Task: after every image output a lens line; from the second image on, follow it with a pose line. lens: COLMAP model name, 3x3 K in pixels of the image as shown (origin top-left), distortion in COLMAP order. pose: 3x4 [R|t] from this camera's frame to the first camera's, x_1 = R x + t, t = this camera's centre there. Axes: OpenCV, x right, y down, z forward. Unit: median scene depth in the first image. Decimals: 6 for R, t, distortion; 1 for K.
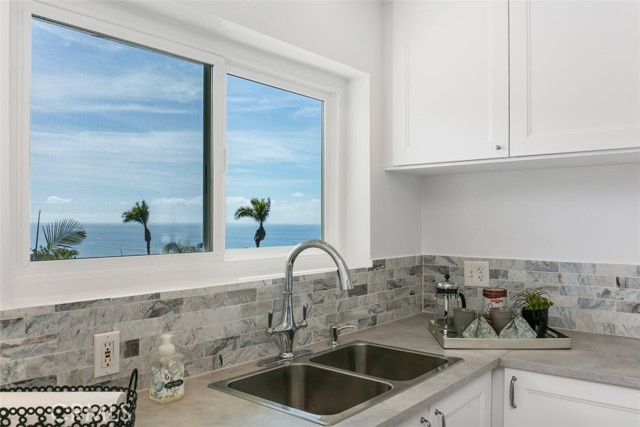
lens RADIAL K [[528.1, 0, 320.0], [0, 528.1, 213.5], [0, 0, 1]] dist [-0.003519, -0.001716]
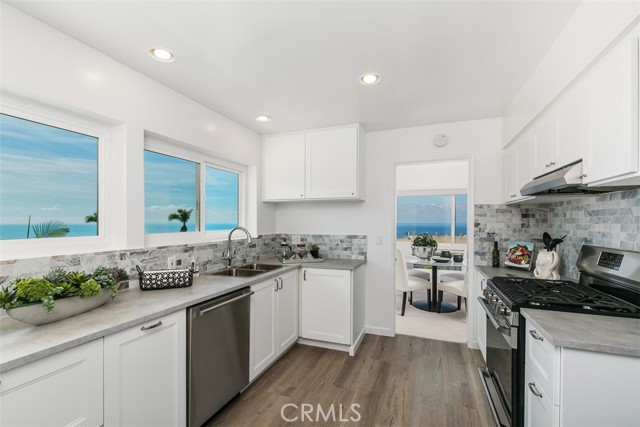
lens RADIAL K [[292.7, 0, 317.7], [0, 292.7, 221.2], [0, 0, 1]] dist [0.001269, 0.000344]
pose [[0.947890, -0.001759, 0.318594, -0.092785], [-0.001969, 0.999933, 0.011378, 0.000354], [-0.318592, -0.011413, 0.947823, -0.548389]]
